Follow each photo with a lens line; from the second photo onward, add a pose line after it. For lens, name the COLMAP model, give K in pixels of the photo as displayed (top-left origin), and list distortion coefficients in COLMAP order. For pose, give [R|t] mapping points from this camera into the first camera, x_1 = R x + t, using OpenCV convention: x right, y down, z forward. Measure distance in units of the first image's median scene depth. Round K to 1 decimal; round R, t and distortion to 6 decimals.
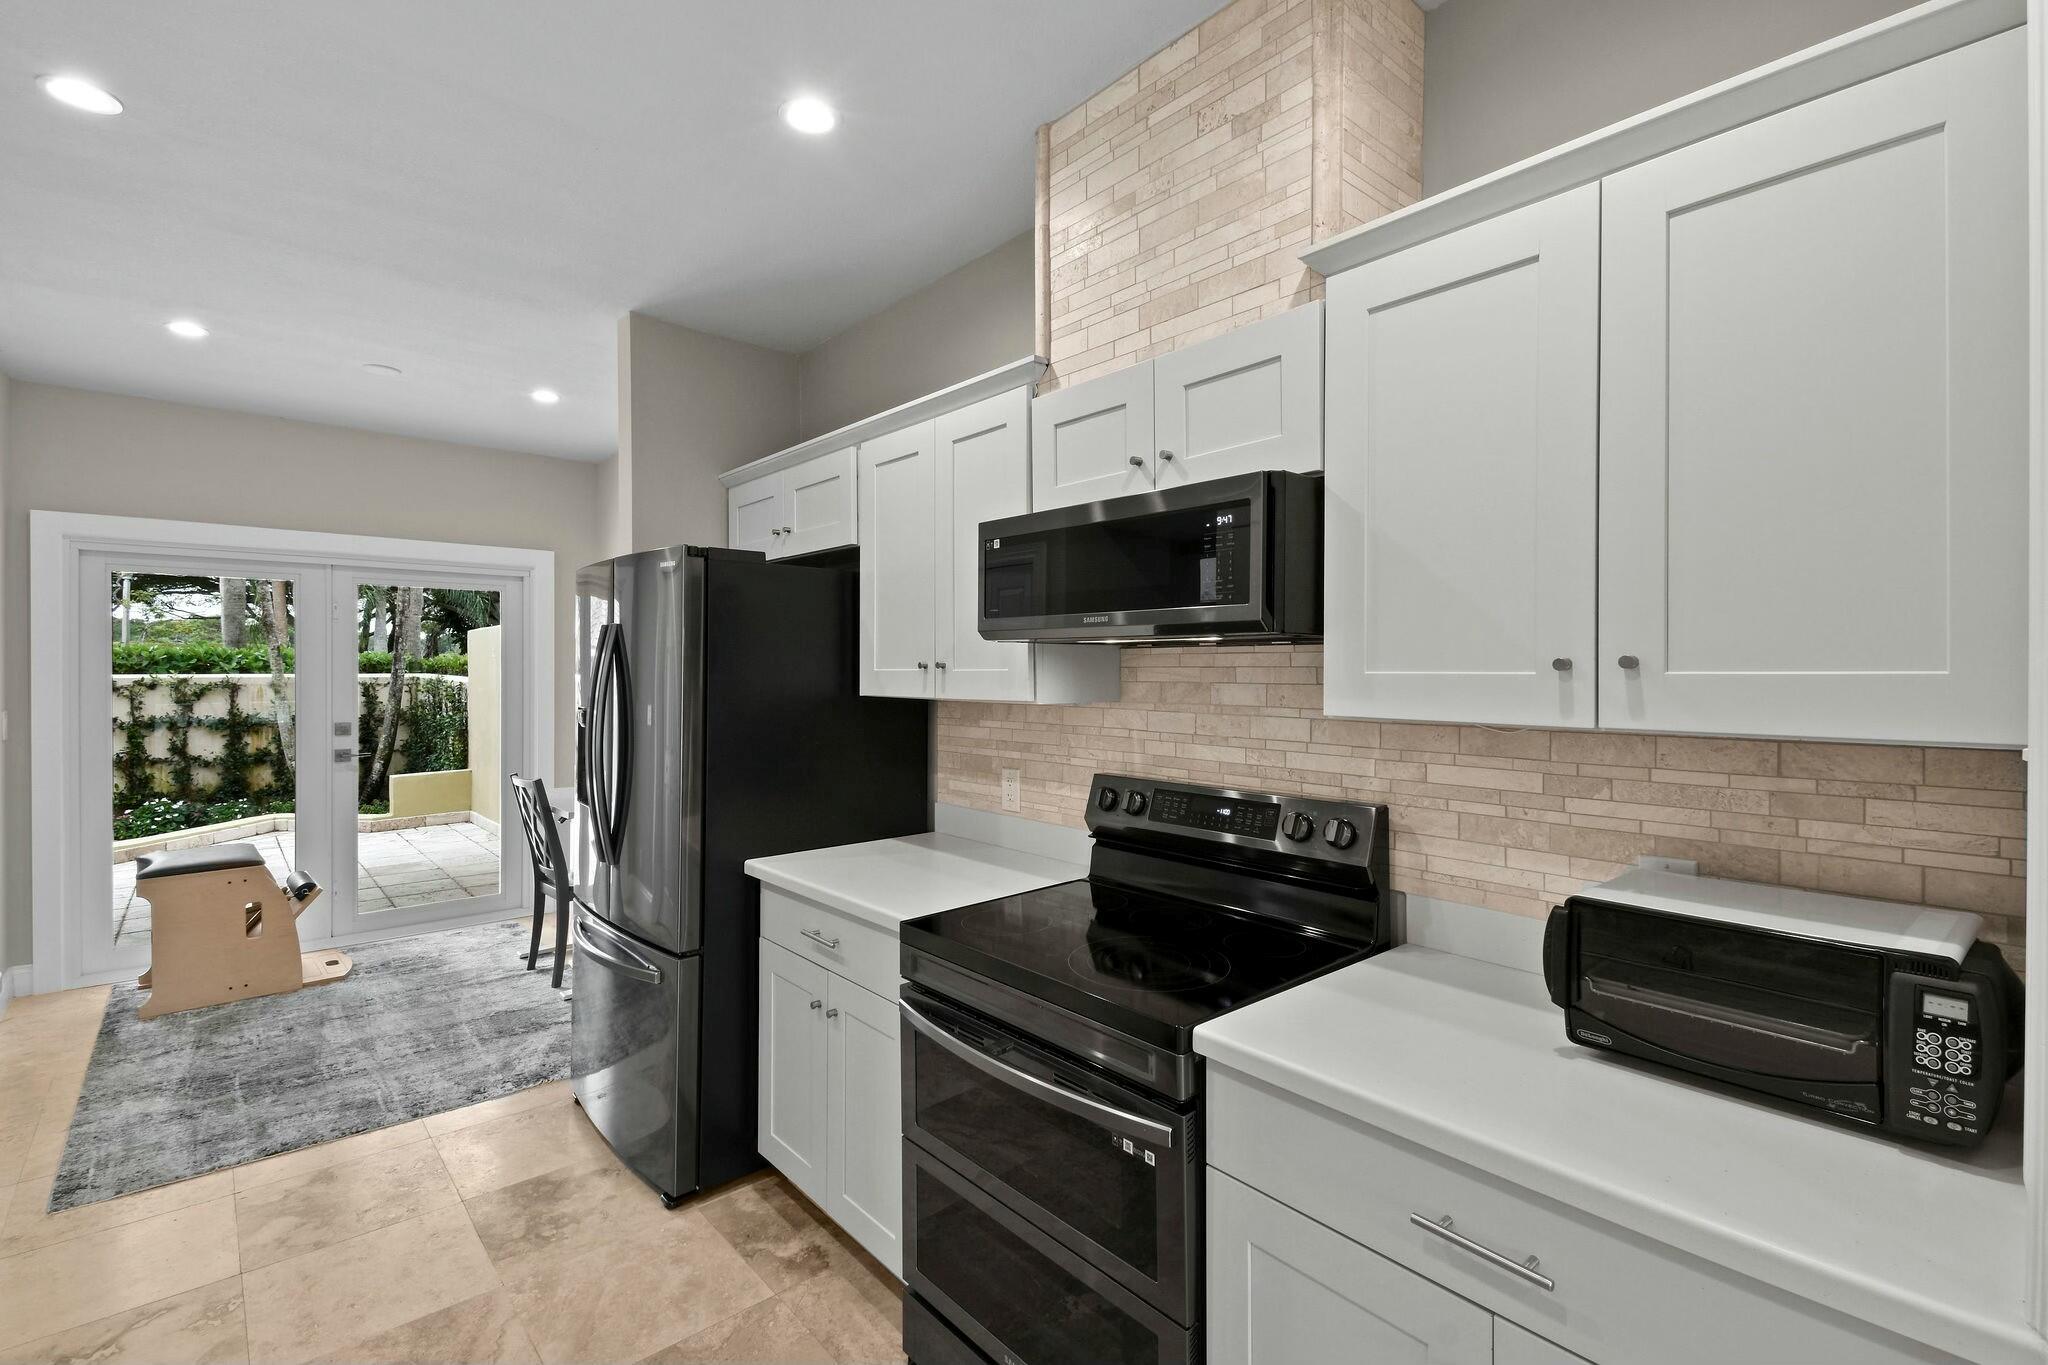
lens RADIAL K [[922.0, 0, 1050.7], [0, 922.0, 673.5], [0, 0, 1]] dist [0.039993, -0.019110]
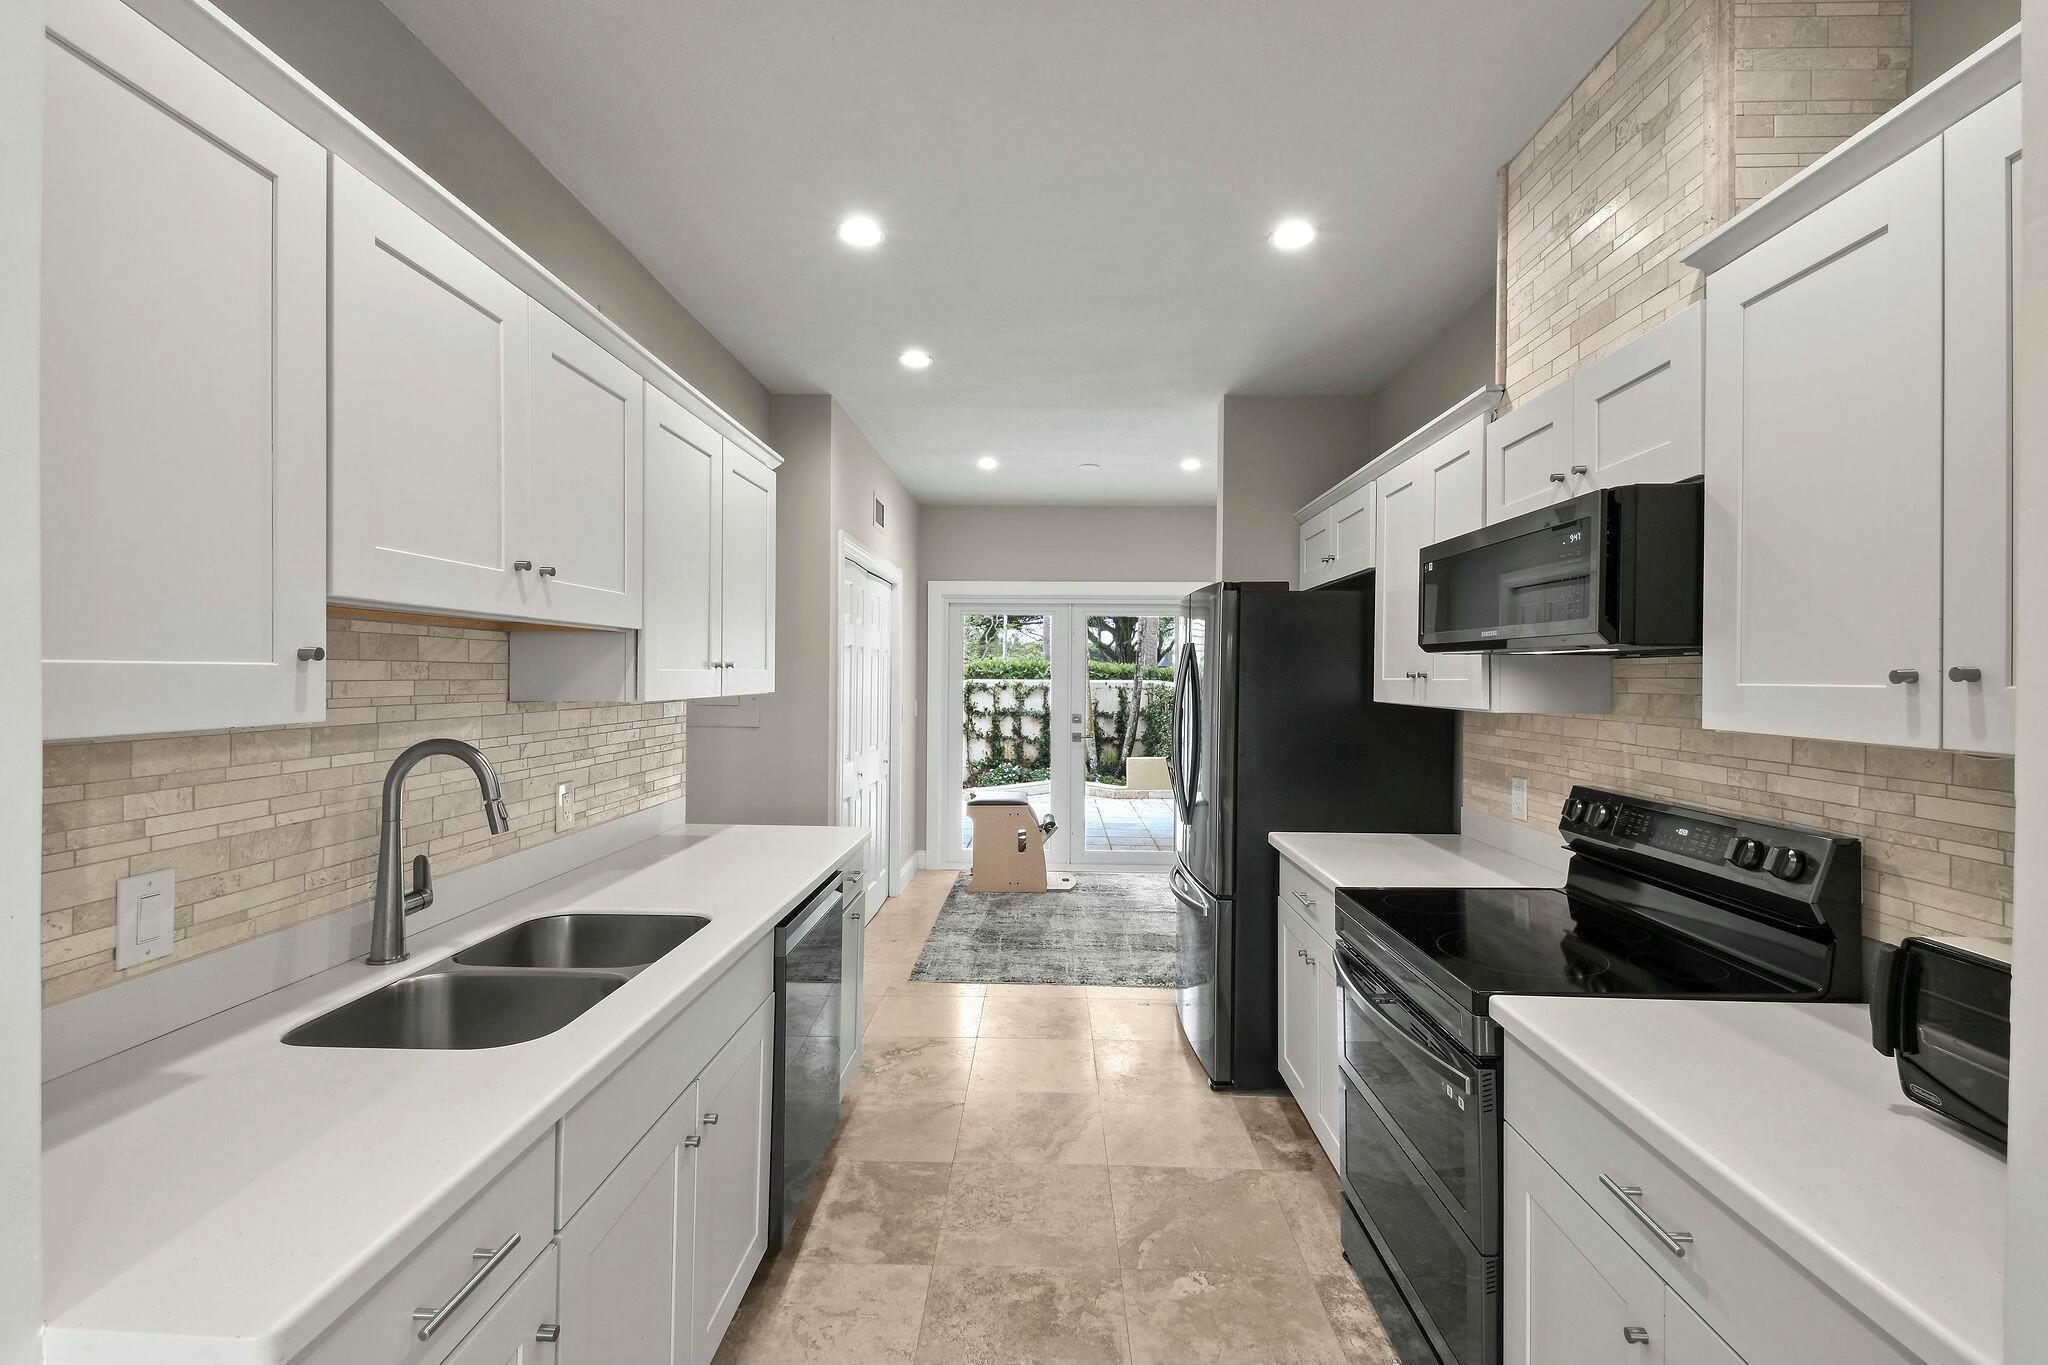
lens RADIAL K [[922.0, 0, 1037.9], [0, 922.0, 677.3], [0, 0, 1]] dist [0.039993, -0.019110]
pose [[0.731911, 0.005447, -0.681379, 0.244133], [-0.009378, 0.999954, -0.002079, 0.000111], [0.681336, 0.007911, 0.731928, -0.099949]]
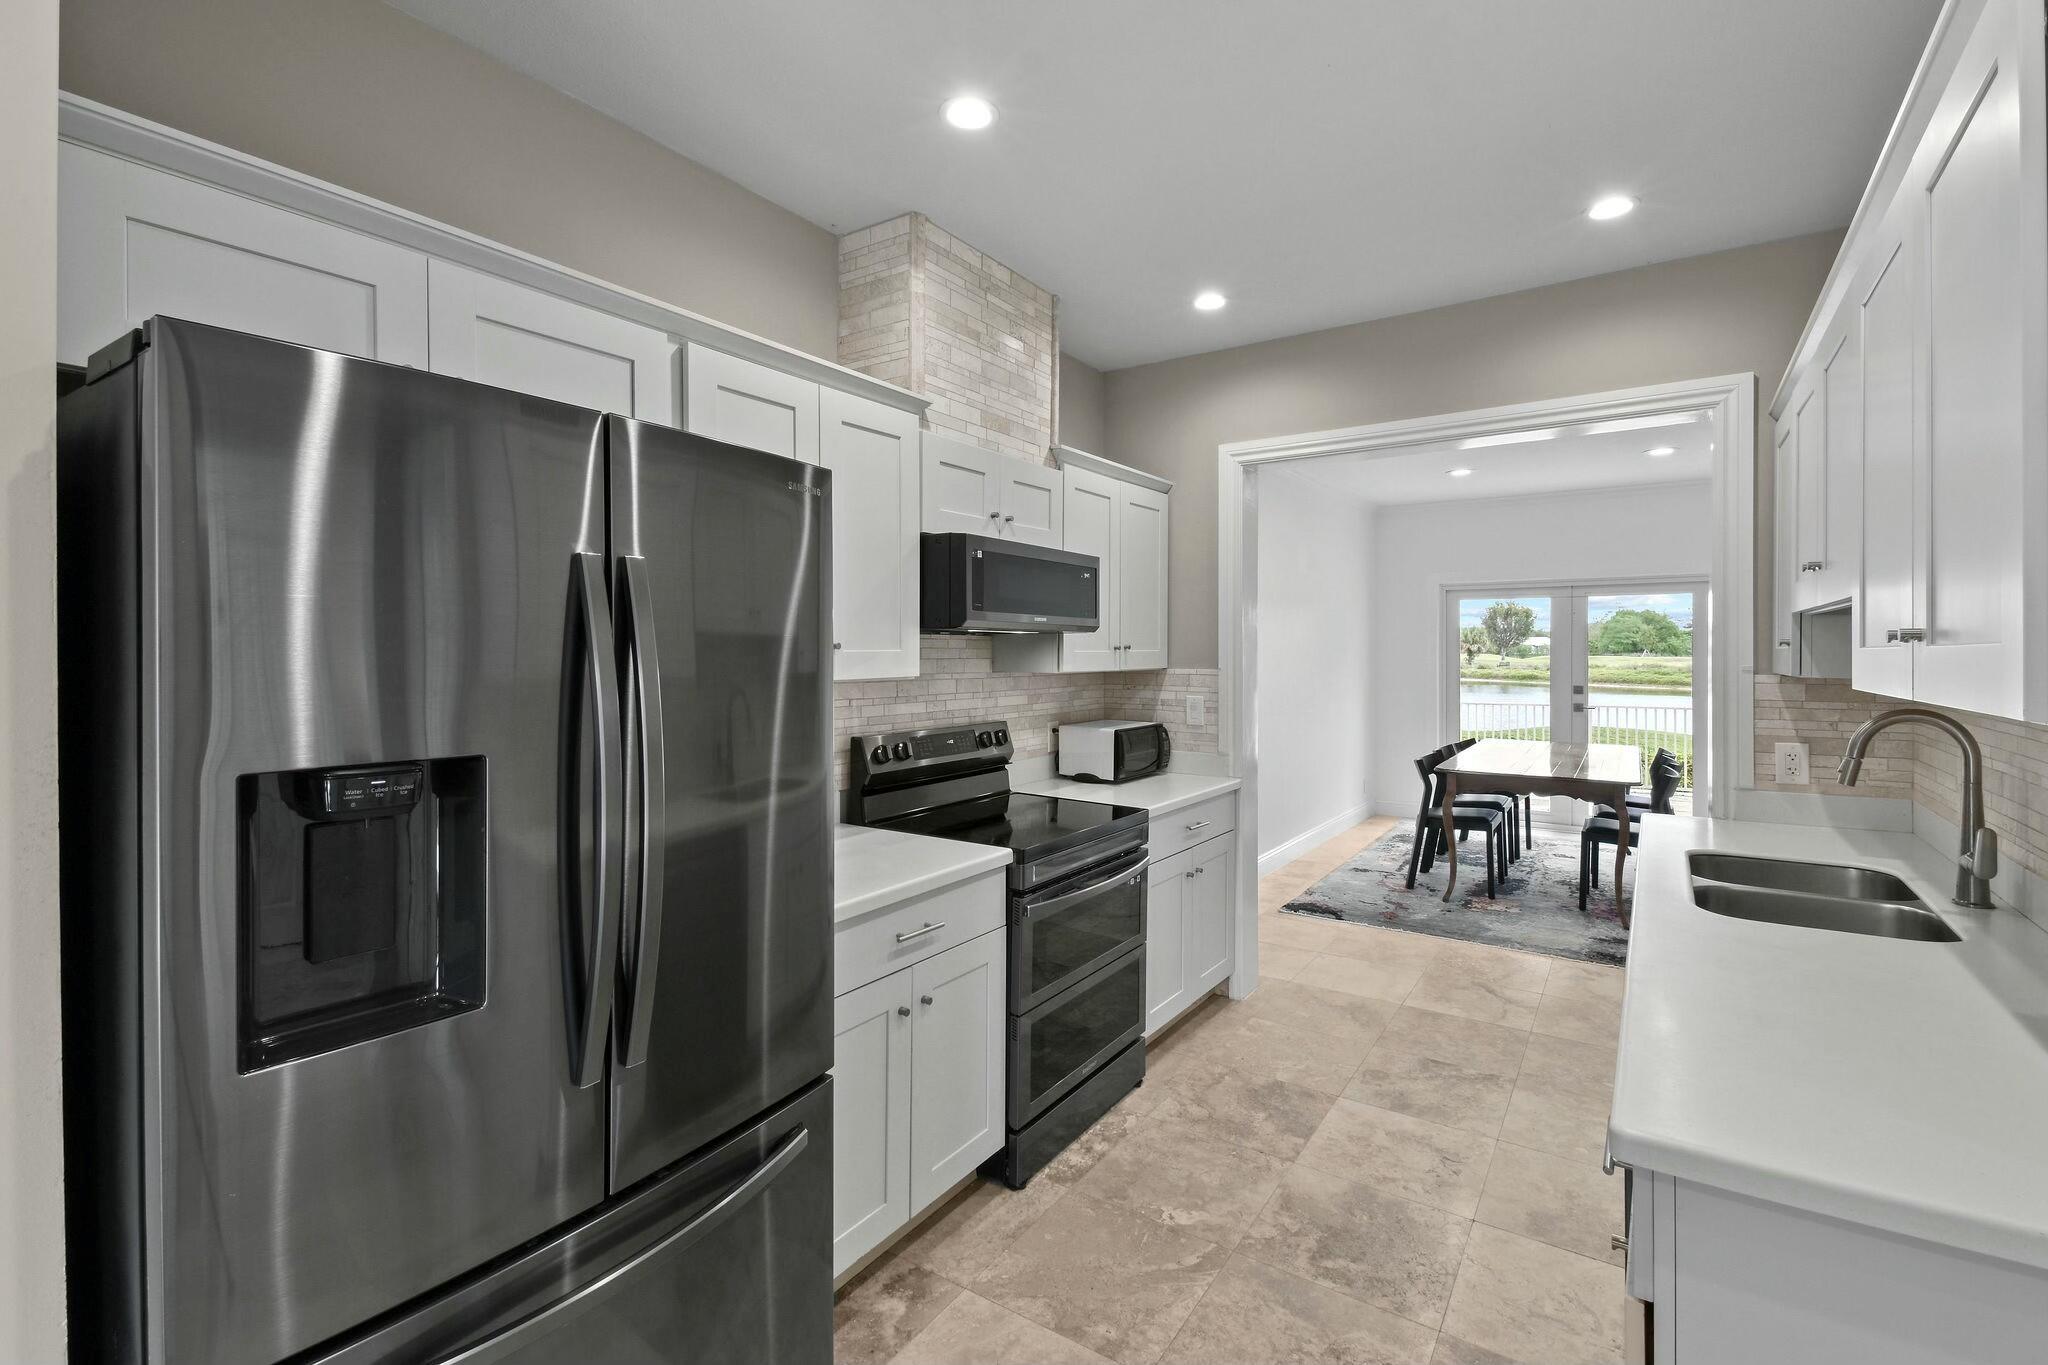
lens RADIAL K [[922.0, 0, 1031.5], [0, 922.0, 652.8], [0, 0, 1]] dist [0.039993, -0.019110]
pose [[-0.249250, -0.005715, 0.968422, -0.914978], [0.003319, 0.999972, 0.006755, -0.006195], [-0.968433, 0.004898, -0.249224, 0.855214]]
